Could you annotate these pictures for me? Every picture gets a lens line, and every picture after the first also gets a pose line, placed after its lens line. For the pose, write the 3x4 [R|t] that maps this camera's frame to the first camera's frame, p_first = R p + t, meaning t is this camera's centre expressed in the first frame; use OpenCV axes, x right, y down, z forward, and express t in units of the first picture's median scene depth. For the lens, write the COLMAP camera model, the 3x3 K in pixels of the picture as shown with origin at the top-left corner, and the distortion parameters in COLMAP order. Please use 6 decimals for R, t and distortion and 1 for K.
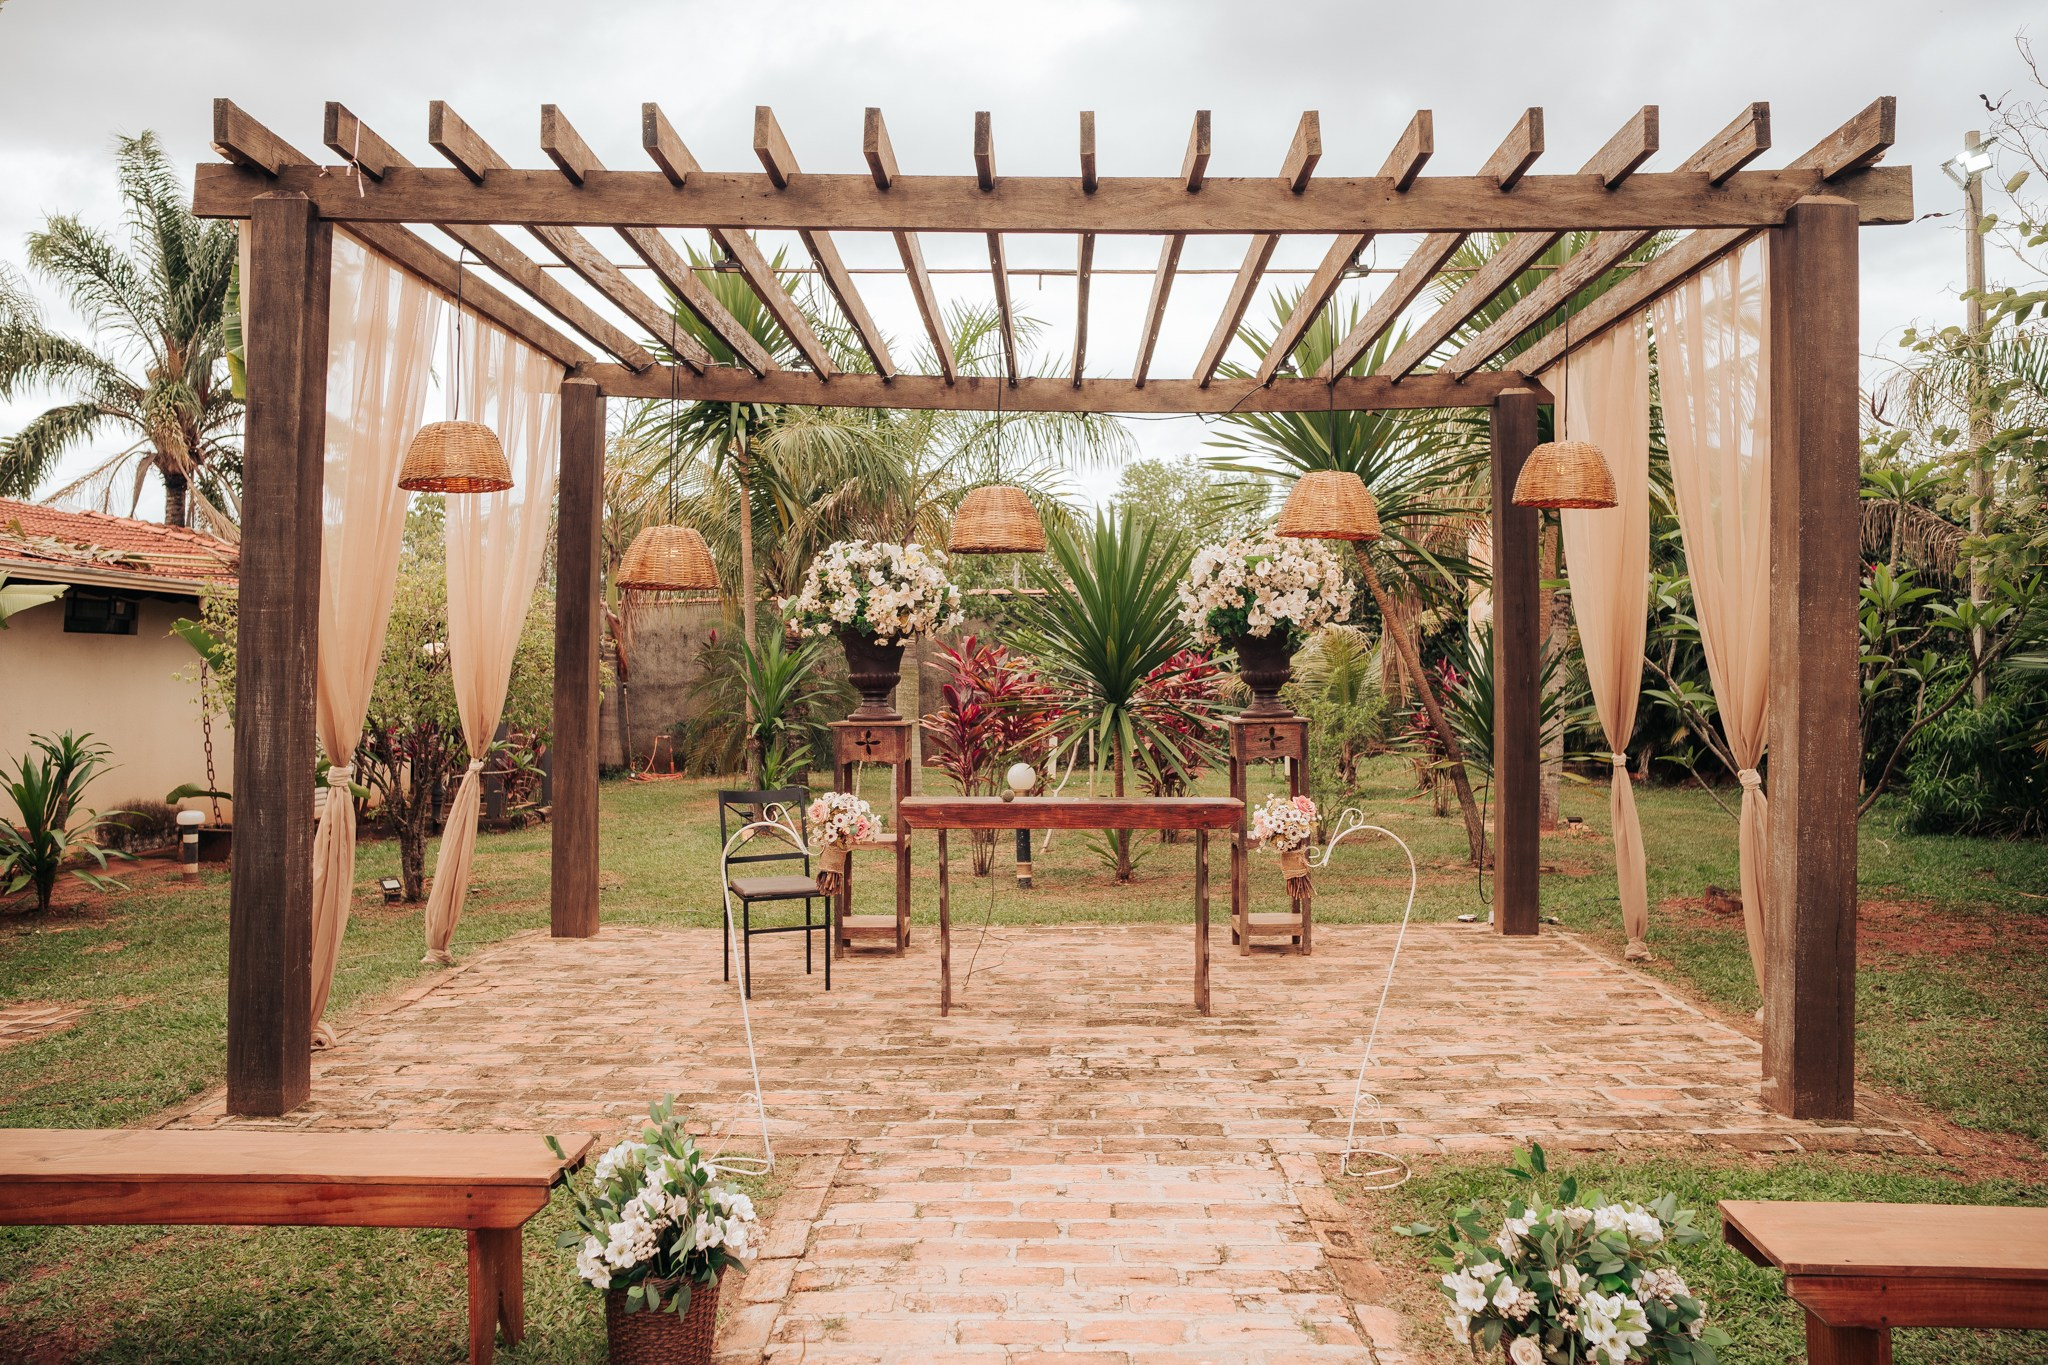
lens RADIAL K [[1432.4, 0, 1024.0], [0, 1432.4, 682.5], [0, 0, 1]] dist [-0.107485, 0.118940]
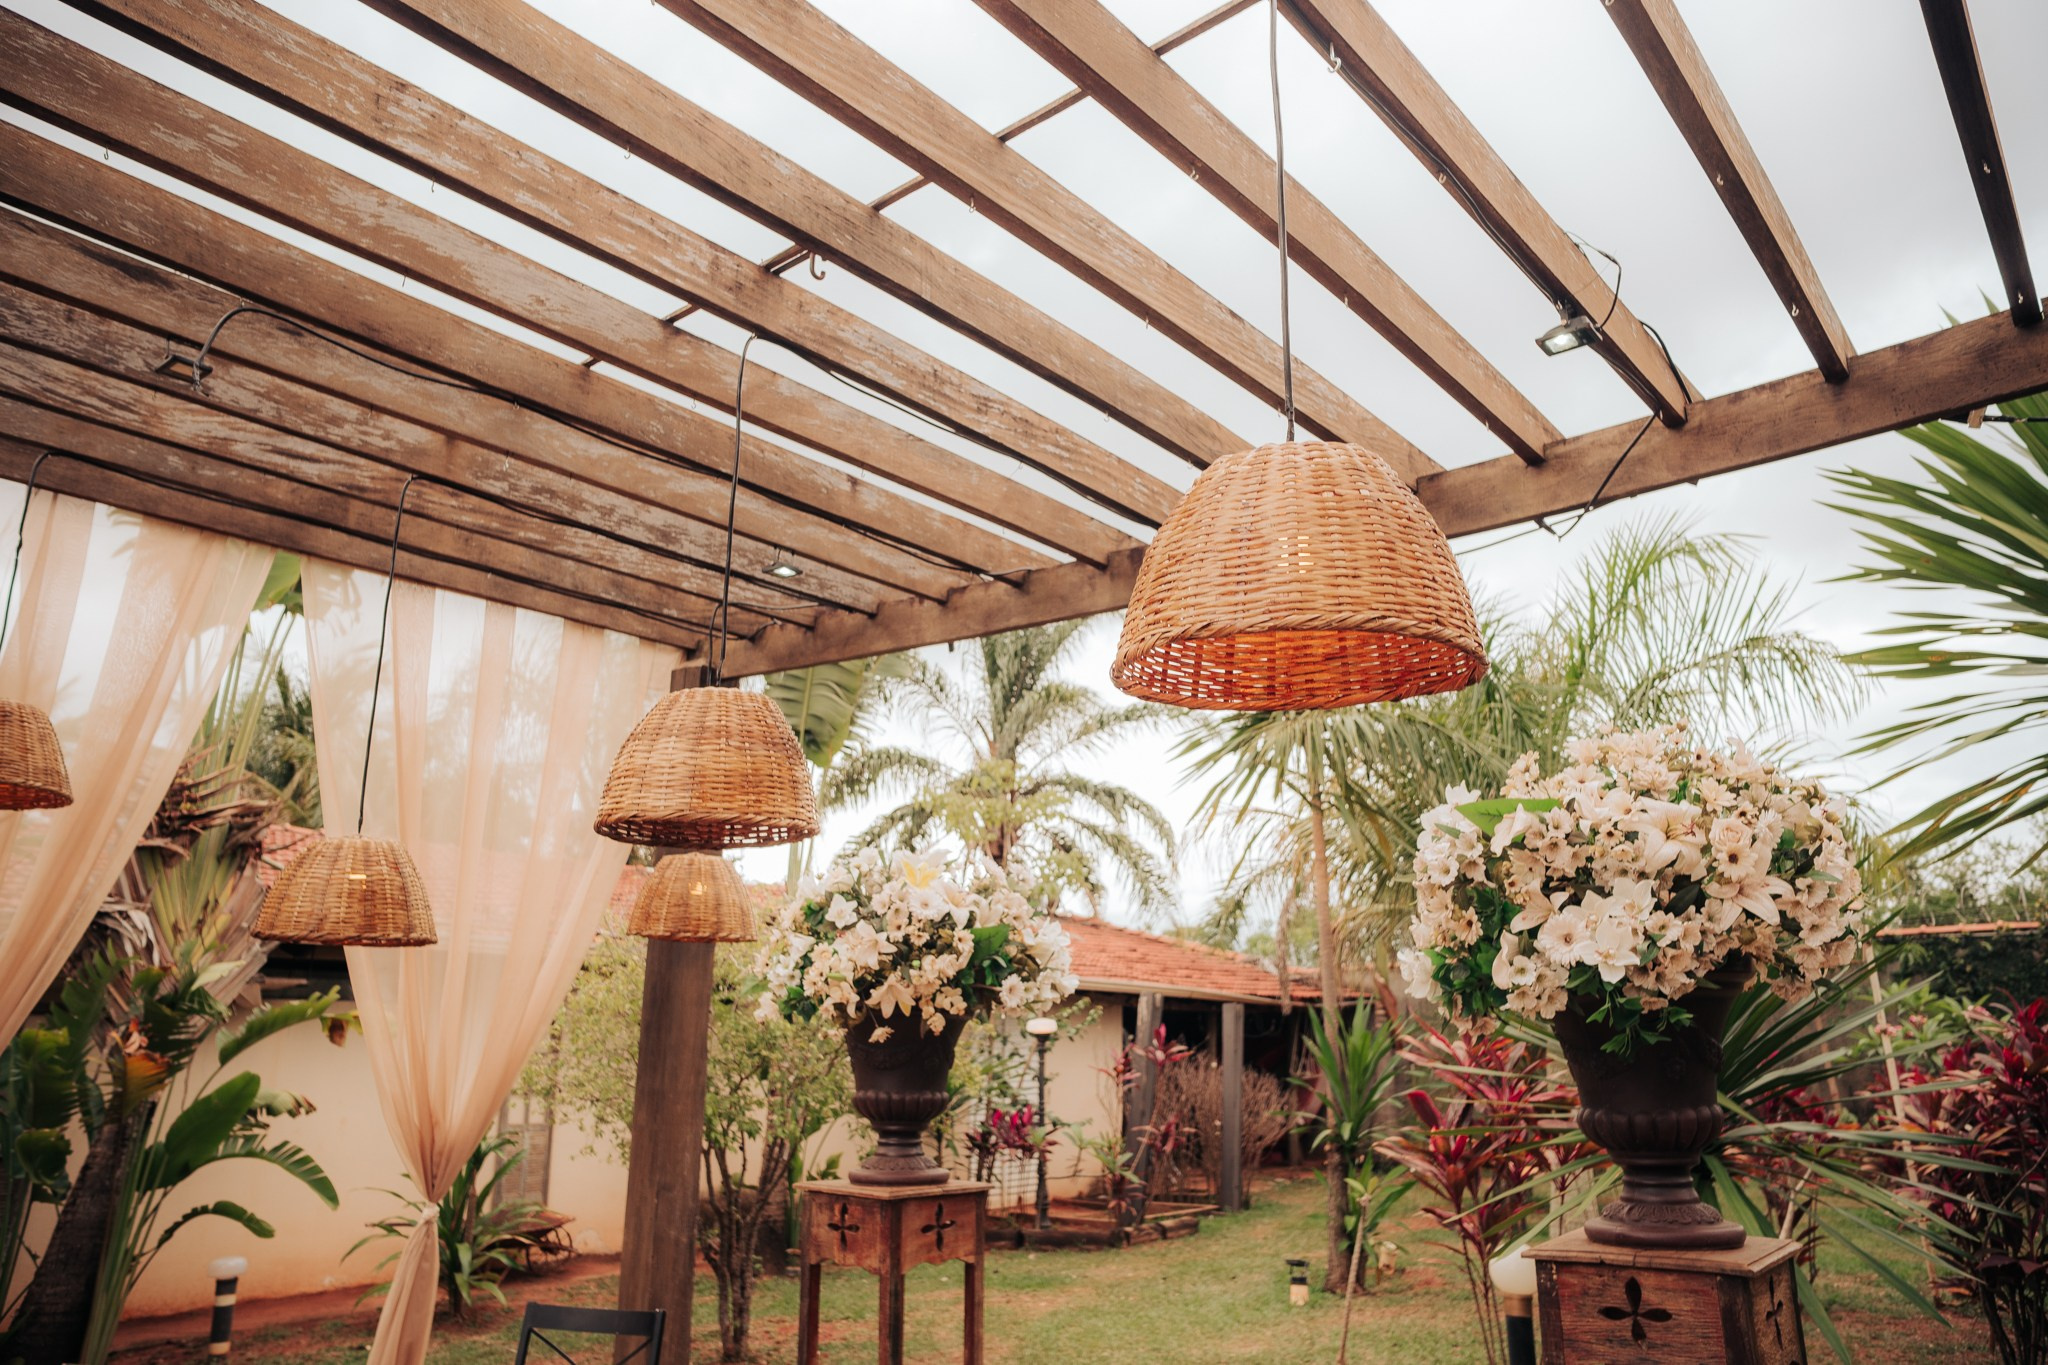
lens RADIAL K [[1408.9, 0, 1022.2], [0, 1408.9, 685.8], [0, 0, 1]] dist [-0.103964, 0.113957]
pose [[0.744787, -0.160129, -0.647805, 0.309045], [-0.012218, 0.967347, -0.253162, -0.022883], [0.667190, 0.196466, 0.718511, 0.632244]]
